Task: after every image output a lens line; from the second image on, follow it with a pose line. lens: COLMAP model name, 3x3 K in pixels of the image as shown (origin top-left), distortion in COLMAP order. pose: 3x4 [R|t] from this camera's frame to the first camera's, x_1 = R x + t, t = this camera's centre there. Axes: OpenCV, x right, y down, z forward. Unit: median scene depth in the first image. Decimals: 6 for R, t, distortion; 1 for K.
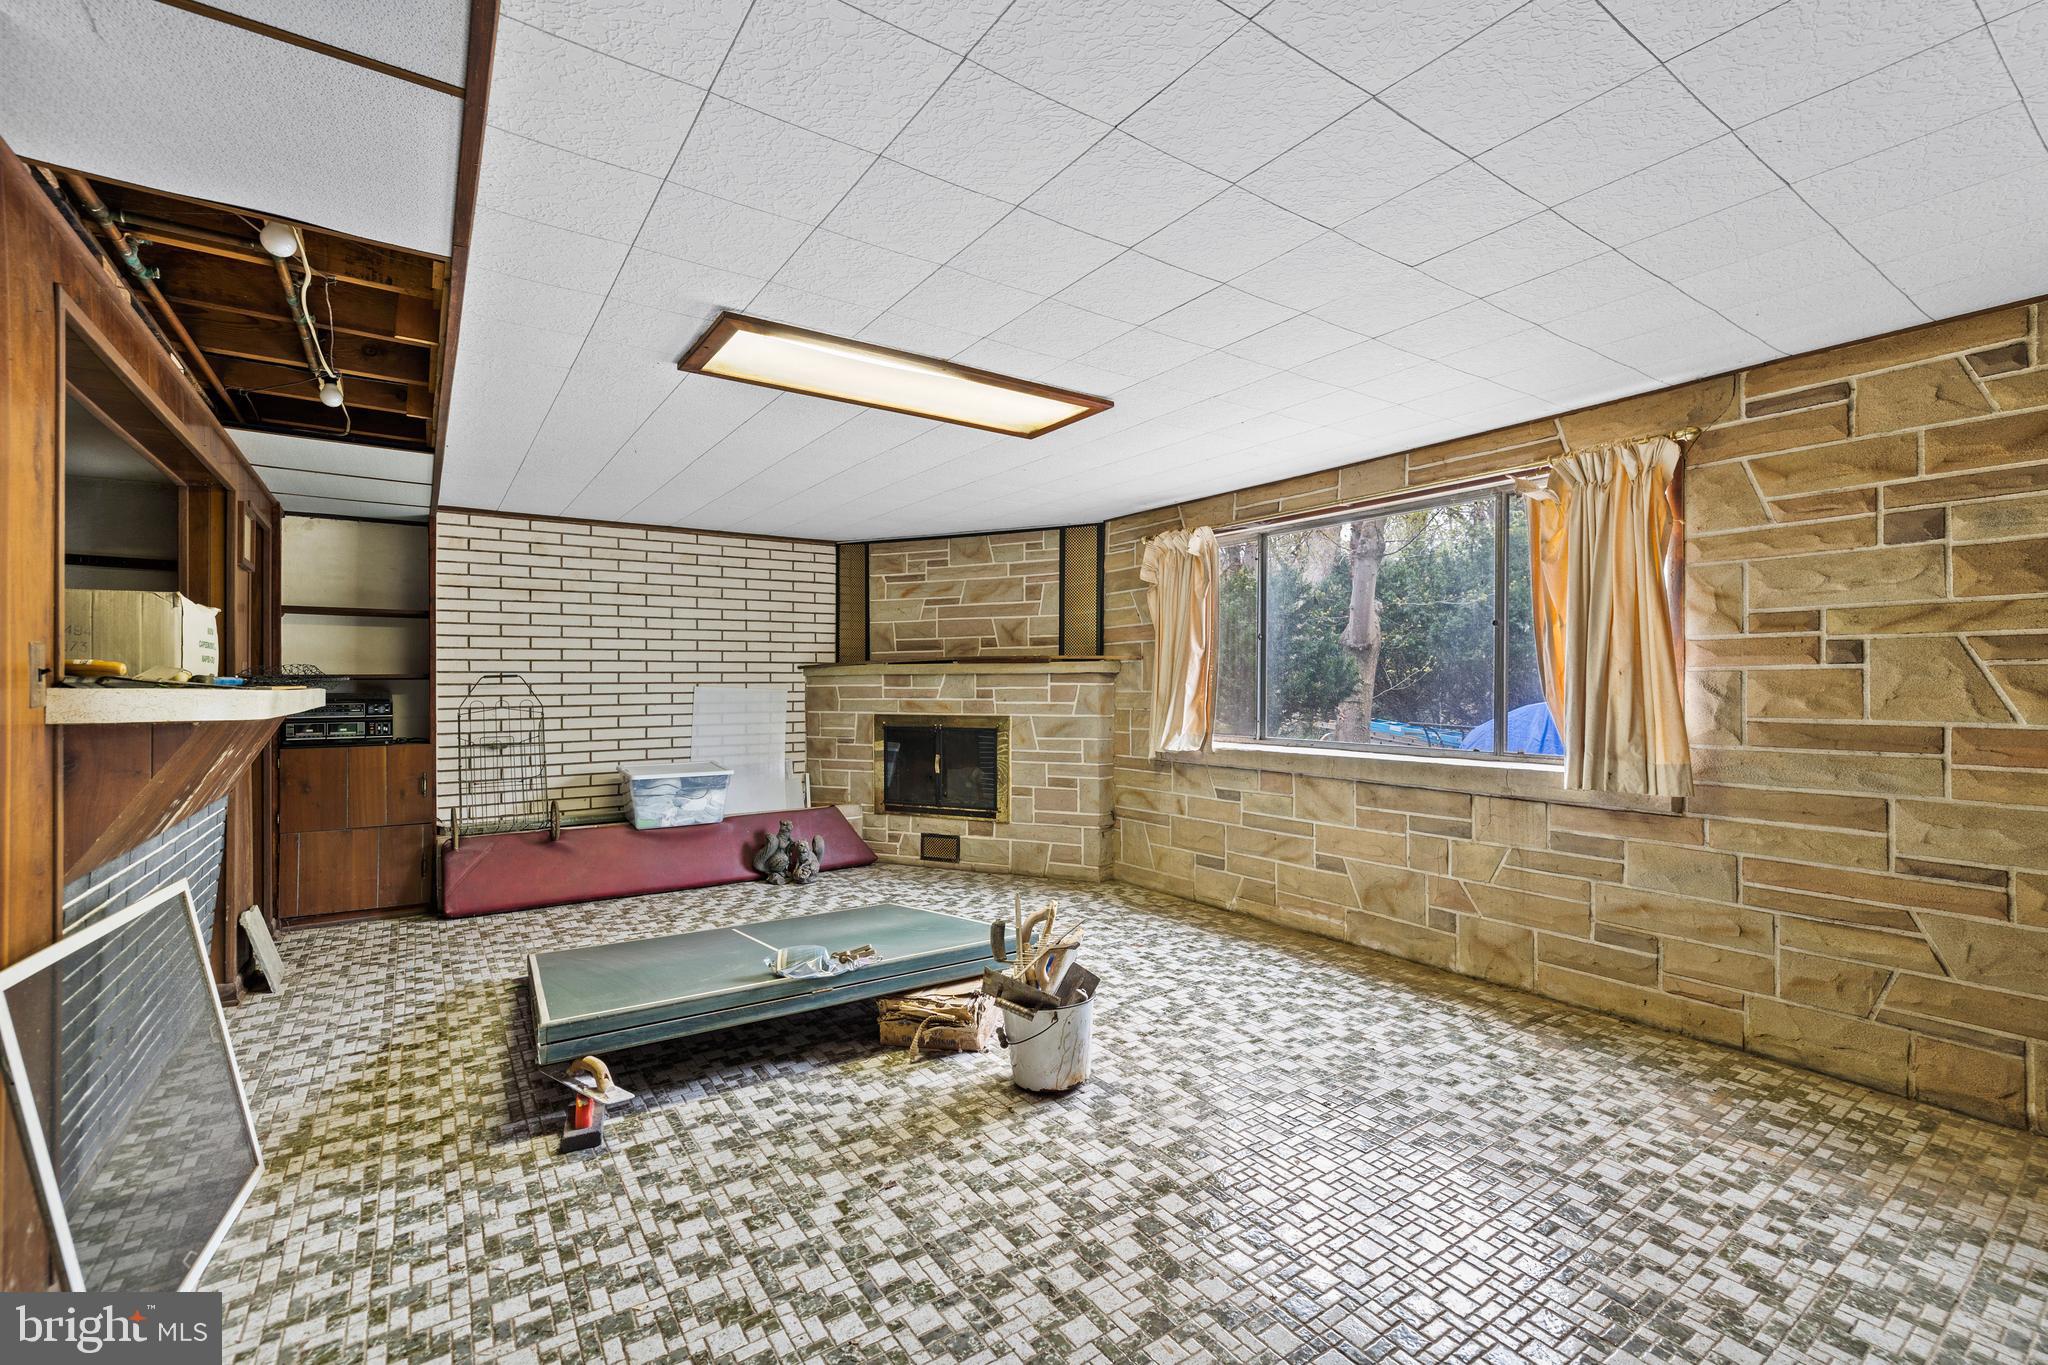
lens RADIAL K [[886.3, 0, 1022.3], [0, 886.3, 672.1], [0, 0, 1]] dist [0.003164, 0.000141]
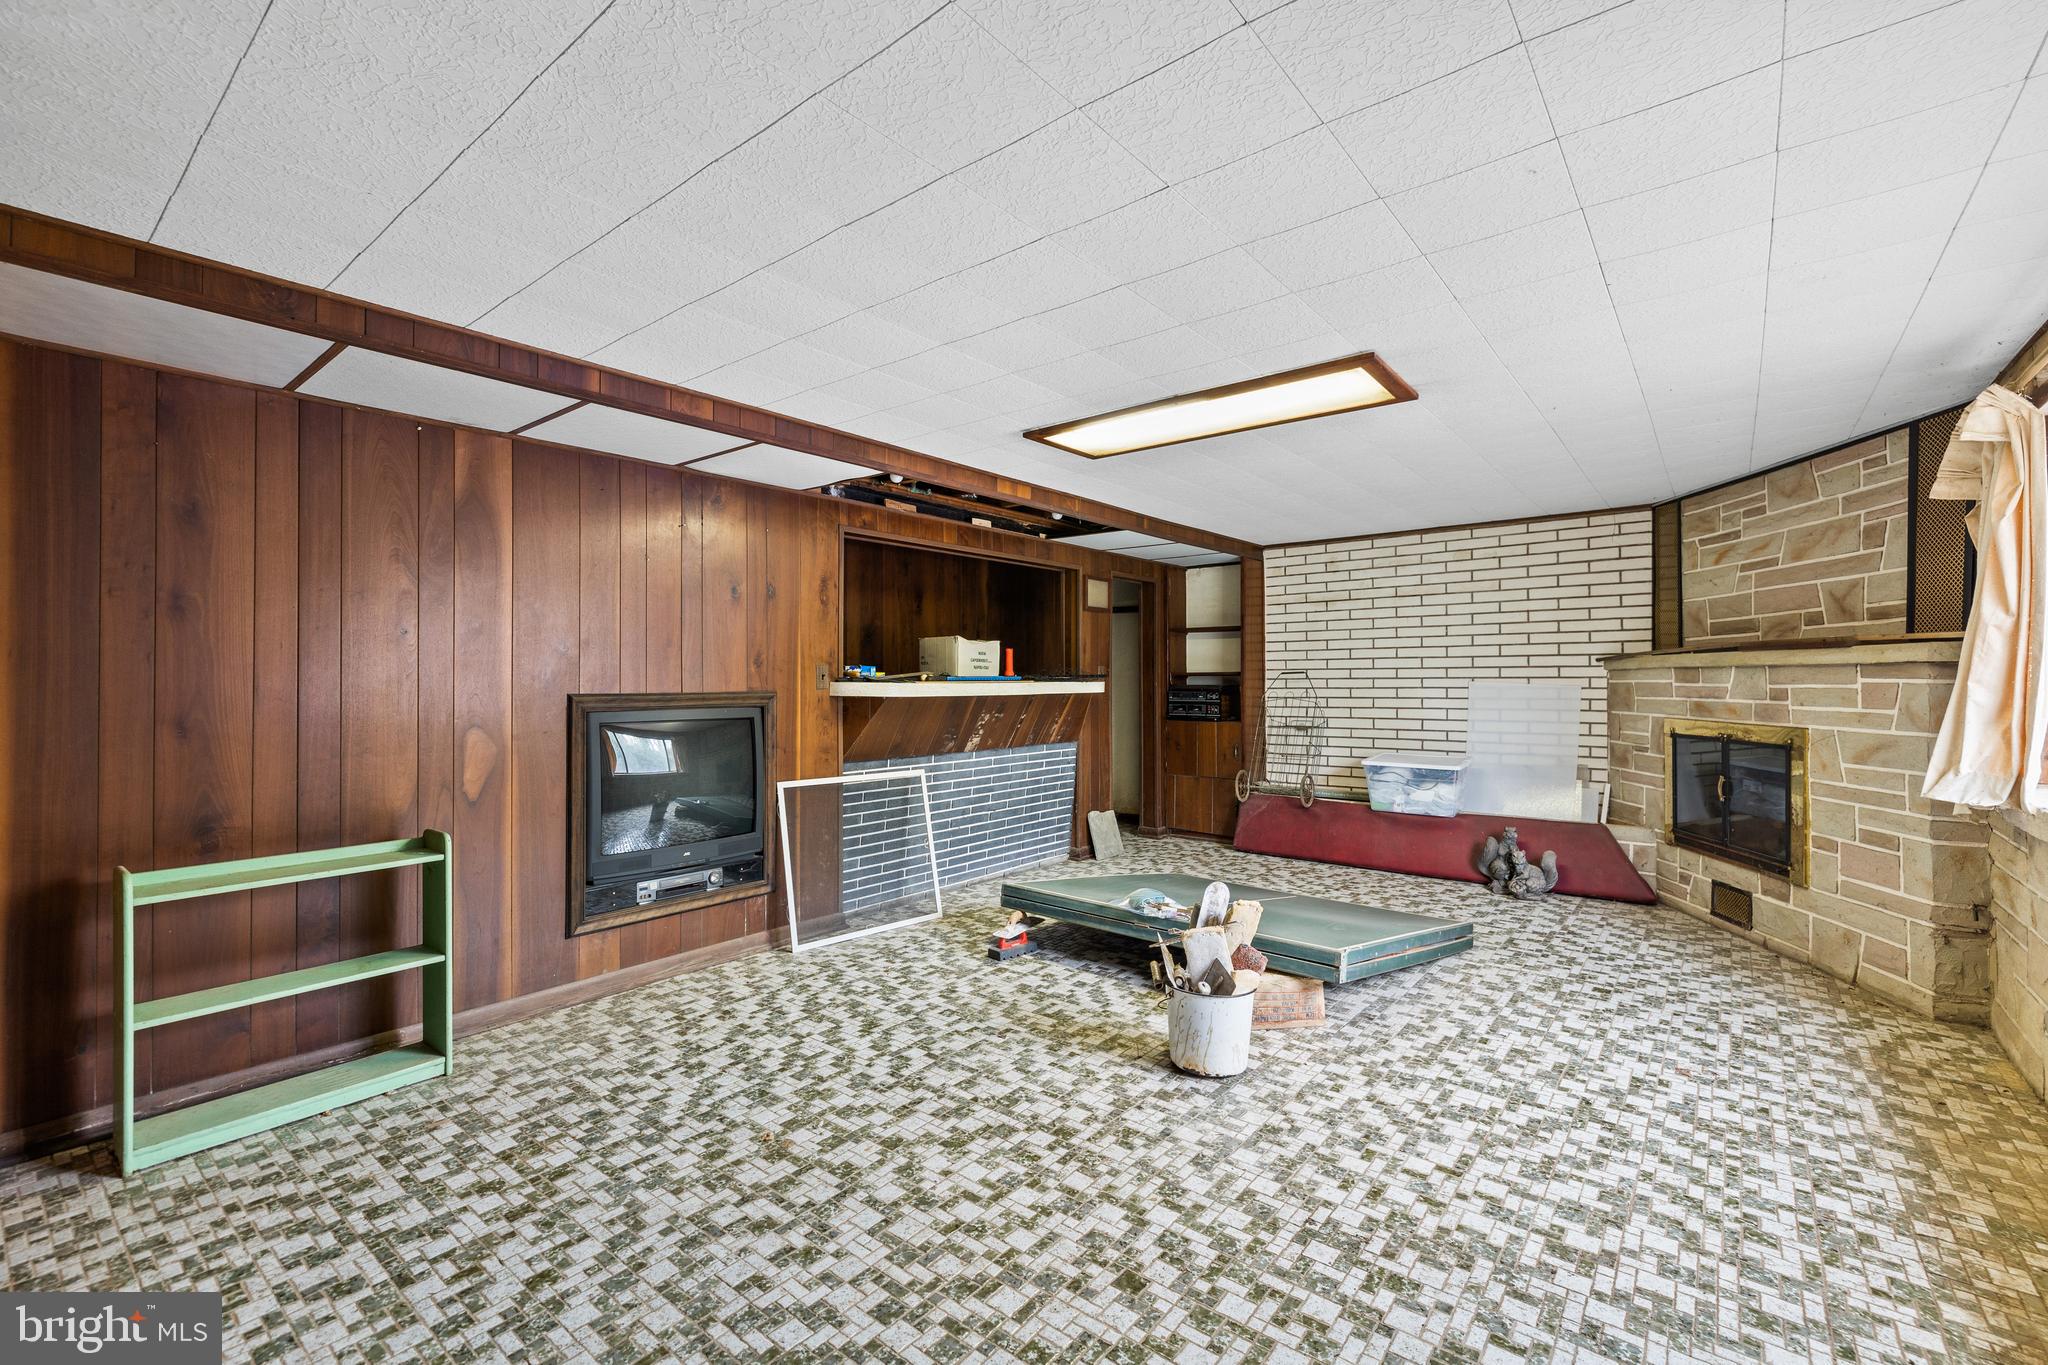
lens RADIAL K [[886.3, 0, 1022.3], [0, 886.3, 672.1], [0, 0, 1]] dist [0.003164, 0.000141]
pose [[0.274706, -0.004642, -0.961517, 0.636975], [0.014075, 0.999901, -0.000806, -0.001013], [0.961425, -0.013312, 0.274744, 0.337570]]
